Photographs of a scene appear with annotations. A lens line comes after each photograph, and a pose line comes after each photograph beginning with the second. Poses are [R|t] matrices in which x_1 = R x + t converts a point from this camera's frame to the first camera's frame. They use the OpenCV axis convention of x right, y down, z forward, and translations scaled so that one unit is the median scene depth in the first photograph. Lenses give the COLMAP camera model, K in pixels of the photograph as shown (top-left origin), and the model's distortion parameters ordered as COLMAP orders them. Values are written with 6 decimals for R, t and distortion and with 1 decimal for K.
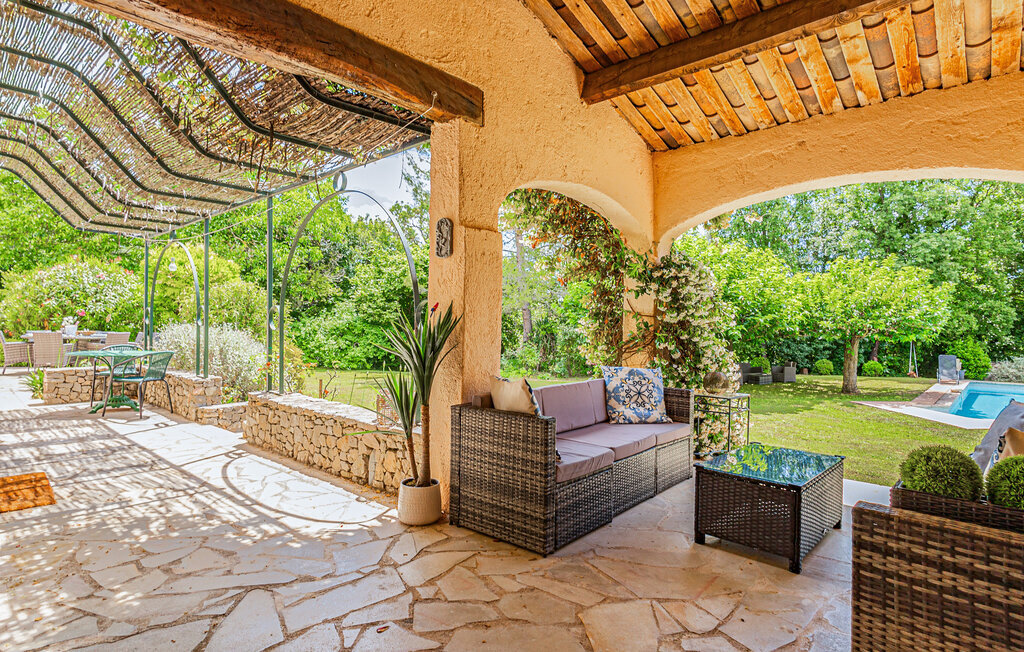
lens RADIAL K [[536.4, 0, 512.0], [0, 536.4, 326.0], [0, 0, 1]] dist [0.018643, -0.000162]
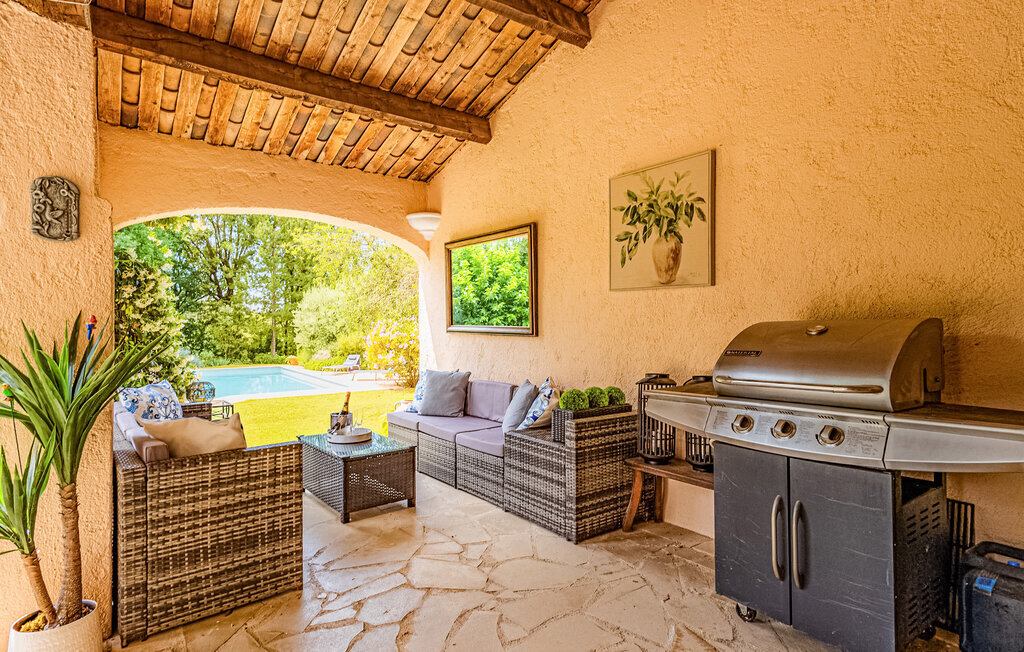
lens RADIAL K [[527.4, 0, 512.0], [0, 527.4, 326.0], [0, 0, 1]] dist [0.004183, 0.000329]
pose [[0.180689, -0.016464, 0.983402, -0.543351], [0.008042, 0.999851, 0.015262, -0.029786], [-0.983507, 0.005151, 0.180795, 0.327307]]
